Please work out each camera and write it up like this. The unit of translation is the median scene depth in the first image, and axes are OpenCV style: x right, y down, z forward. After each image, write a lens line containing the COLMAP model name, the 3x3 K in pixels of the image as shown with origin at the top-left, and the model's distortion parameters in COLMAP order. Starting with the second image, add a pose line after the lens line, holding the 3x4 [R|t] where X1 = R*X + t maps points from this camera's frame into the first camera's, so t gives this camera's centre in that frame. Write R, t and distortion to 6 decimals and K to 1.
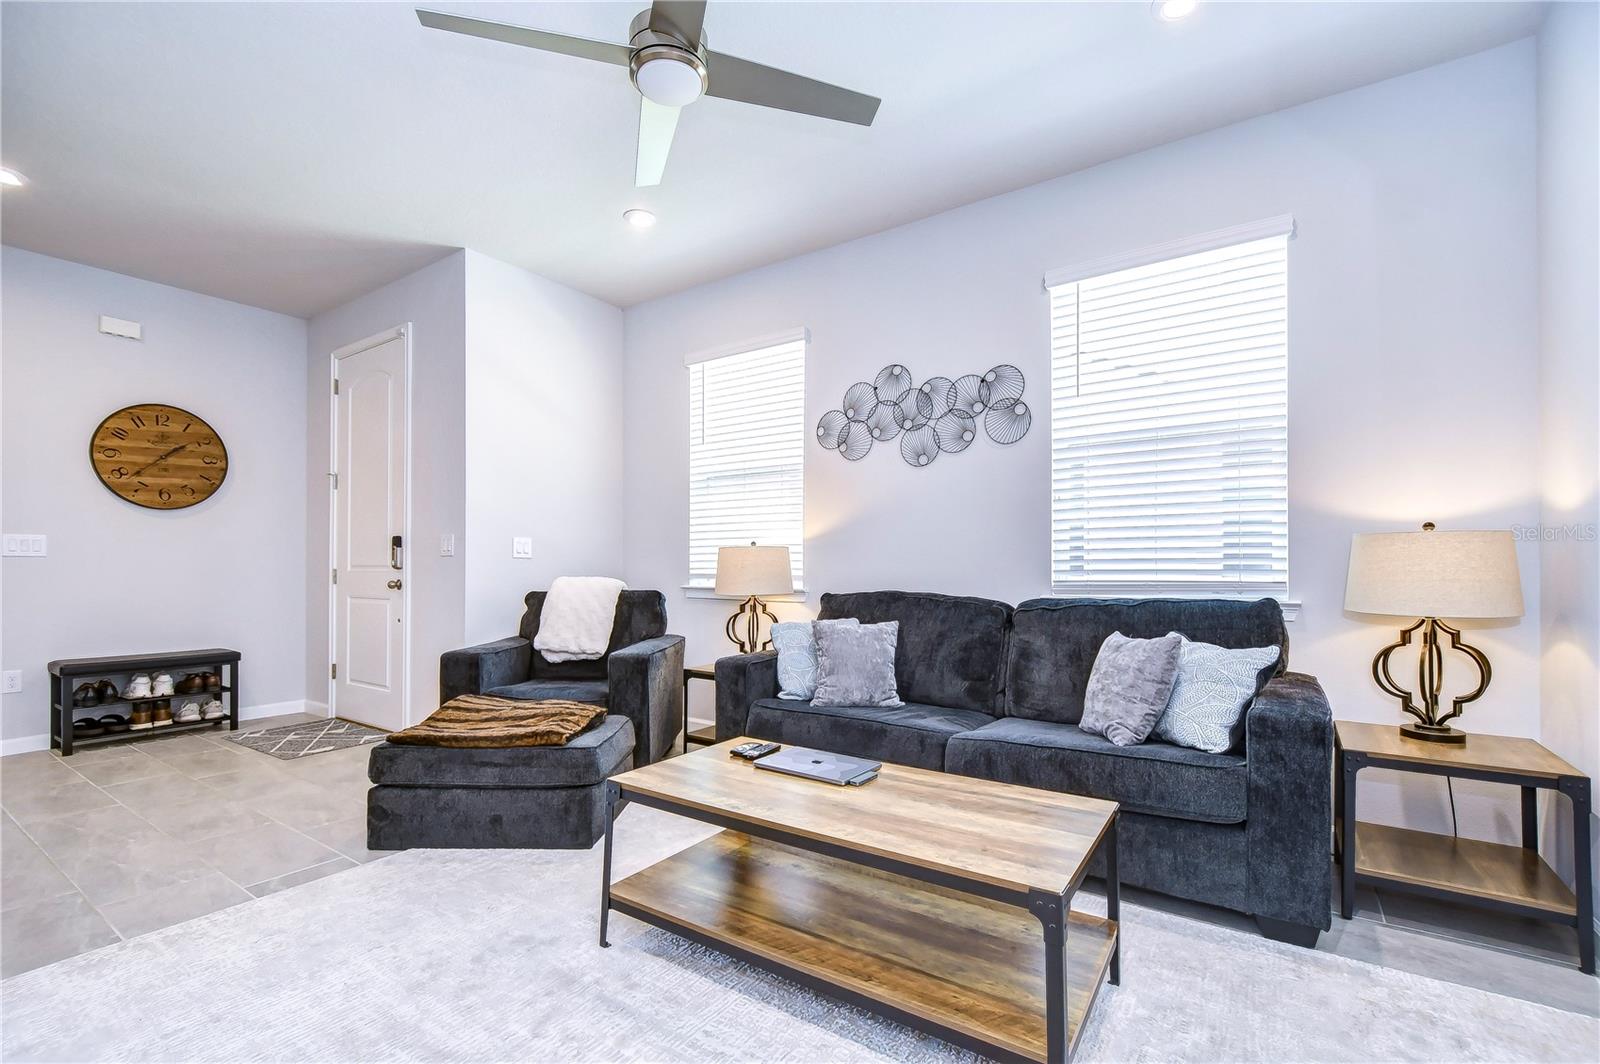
lens RADIAL K [[701.9, 0, 805.5], [0, 701.9, 560.2], [0, 0, 1]] dist [0.016855, -0.009747]
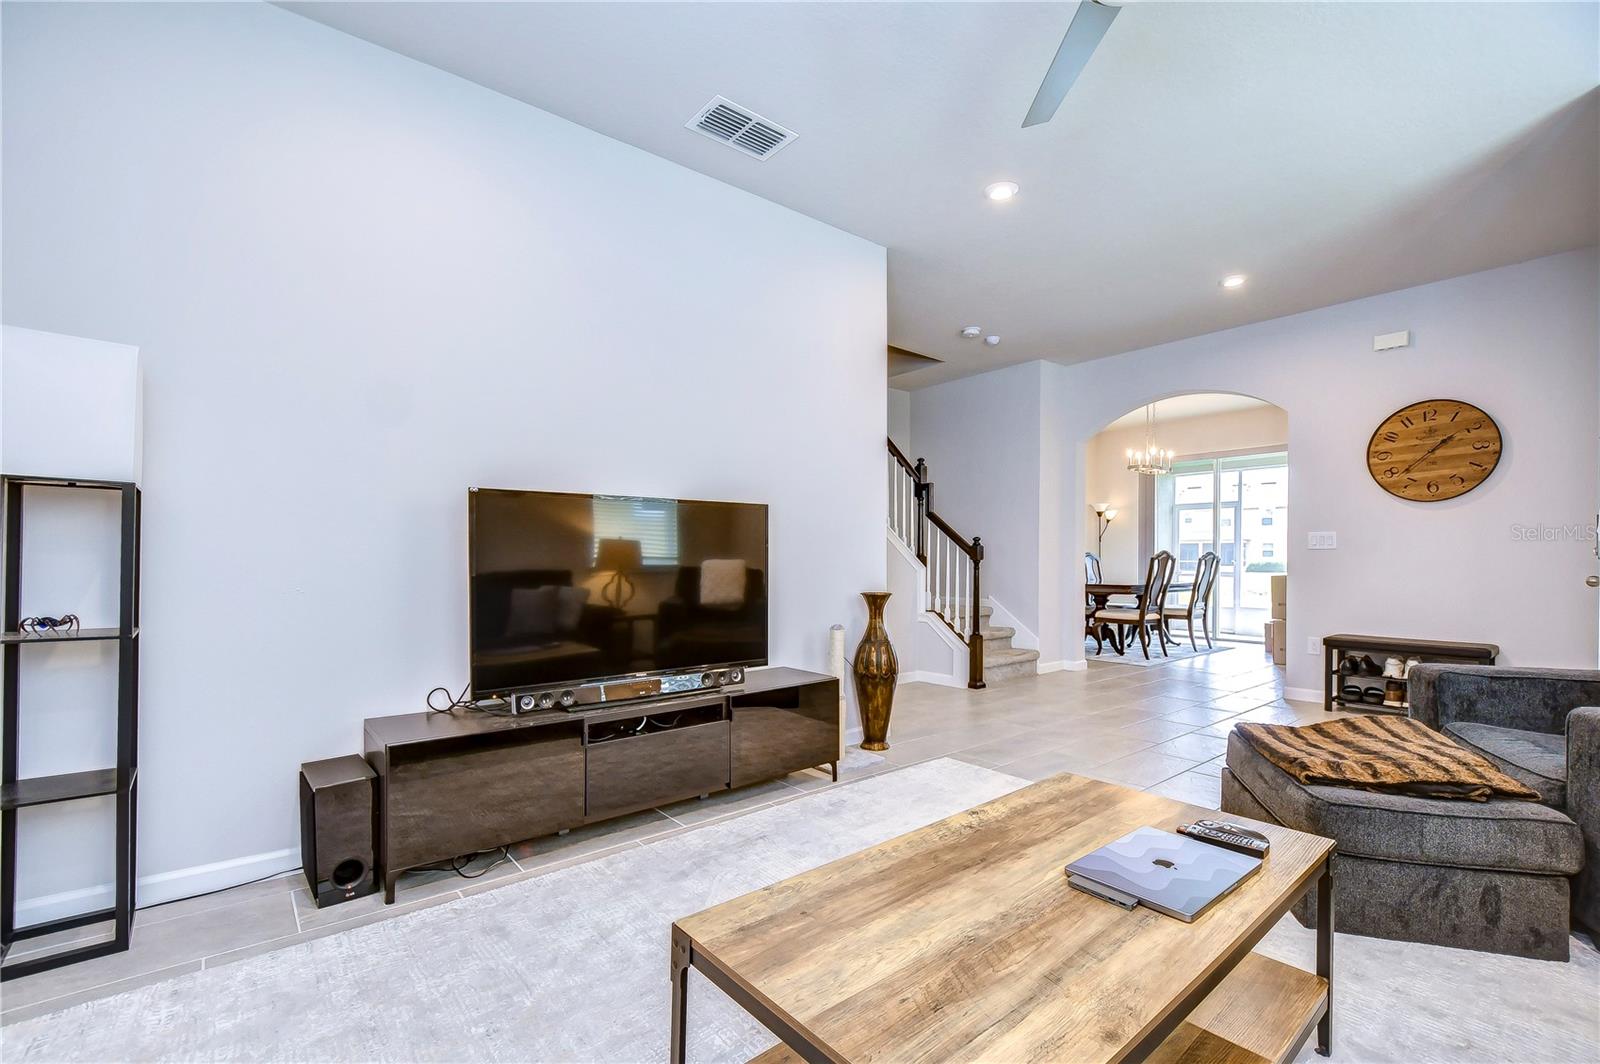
lens RADIAL K [[701.9, 0, 805.5], [0, 701.9, 560.2], [0, 0, 1]] dist [0.016855, -0.009747]
pose [[-0.277319, 0.003597, -0.960771, 0.352342], [0.007943, 0.999967, 0.001451, 0.005177], [0.960745, -0.007229, -0.277339, 0.426974]]
